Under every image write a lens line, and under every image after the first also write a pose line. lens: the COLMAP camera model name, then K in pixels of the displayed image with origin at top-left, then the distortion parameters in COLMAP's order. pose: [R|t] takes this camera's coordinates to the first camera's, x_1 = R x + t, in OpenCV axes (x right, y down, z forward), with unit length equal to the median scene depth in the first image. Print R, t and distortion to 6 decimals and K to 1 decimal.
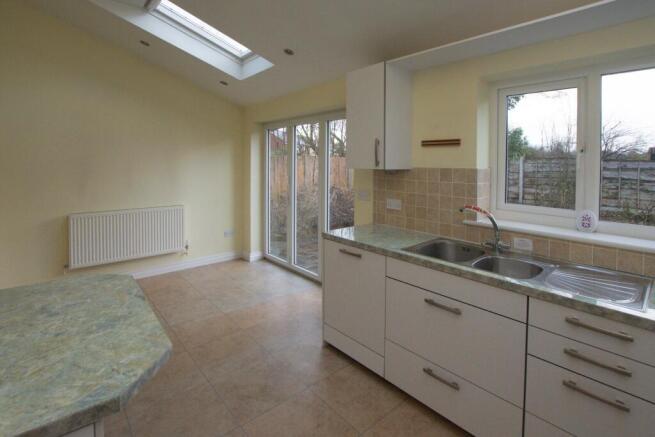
lens RADIAL K [[309.0, 0, 332.3], [0, 309.0, 218.4], [0, 0, 1]] dist [-0.022177, -0.000124]
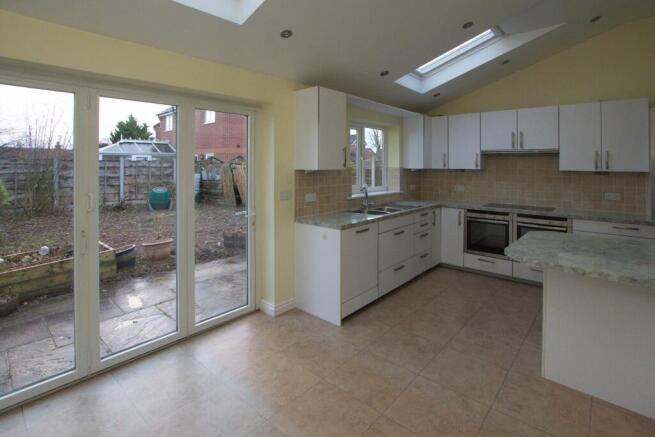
lens RADIAL K [[309.0, 0, 332.3], [0, 309.0, 218.4], [0, 0, 1]] dist [-0.022177, -0.000124]
pose [[-0.111300, -0.177474, 0.977812, -1.075862], [0.174811, 0.965086, 0.195062, -0.197506], [-0.978291, 0.192643, -0.076390, 1.045260]]
